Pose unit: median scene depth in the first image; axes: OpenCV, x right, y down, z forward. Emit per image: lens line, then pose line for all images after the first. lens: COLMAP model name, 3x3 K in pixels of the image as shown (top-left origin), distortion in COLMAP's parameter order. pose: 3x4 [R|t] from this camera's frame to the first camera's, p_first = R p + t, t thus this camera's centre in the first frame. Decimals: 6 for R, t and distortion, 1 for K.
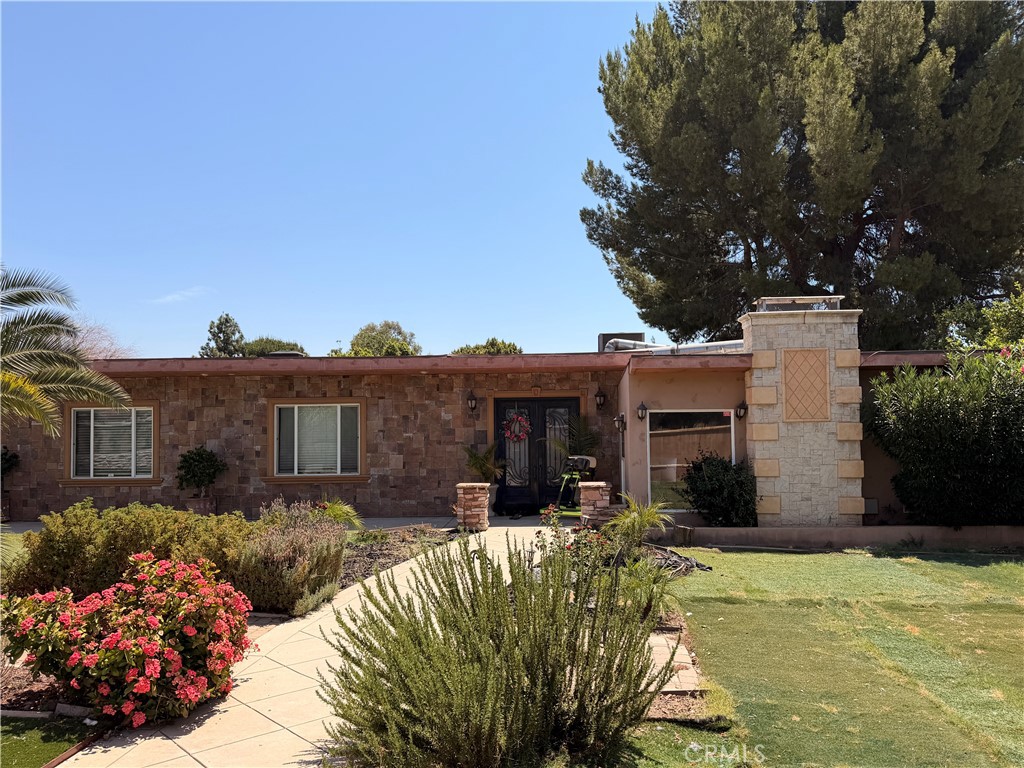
lens RADIAL K [[775.7, 0, 512.0], [0, 775.7, 384.0], [0, 0, 1]] dist [0.167317, -0.304580]
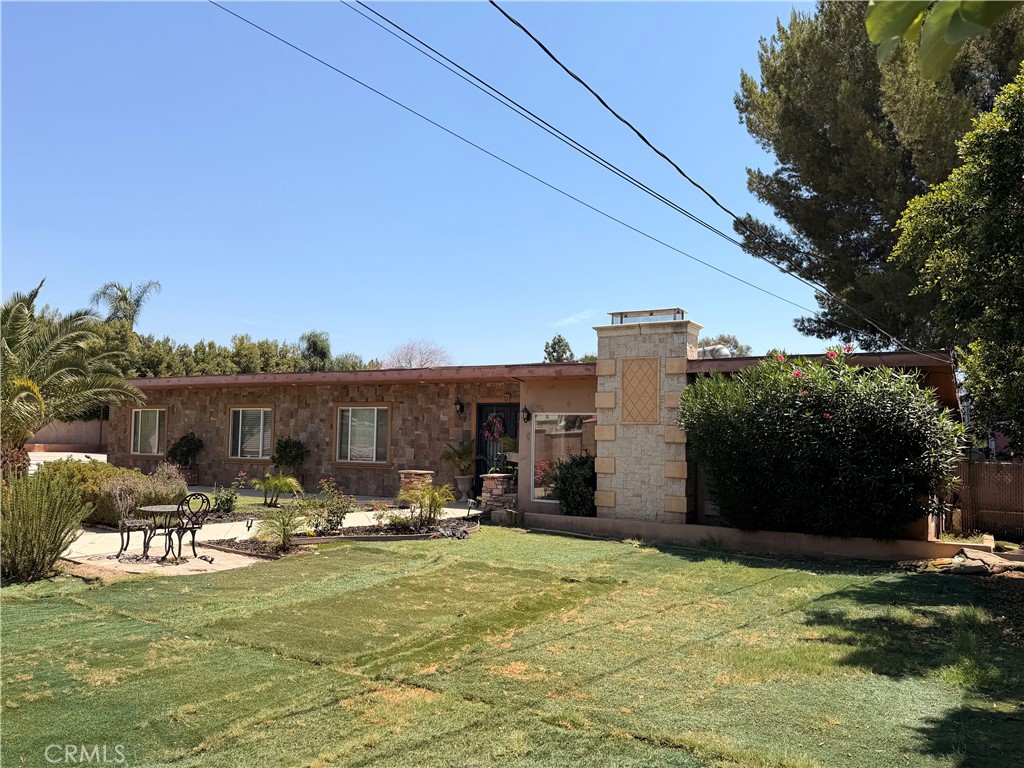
lens RADIAL K [[775.7, 0, 512.0], [0, 775.7, 384.0], [0, 0, 1]] dist [0.167317, -0.304580]
pose [[0.885226, -0.004122, -0.465142, 0.577527], [-0.005139, 0.999813, -0.018640, 0.010443], [0.465132, 0.018891, 0.885040, -0.028863]]
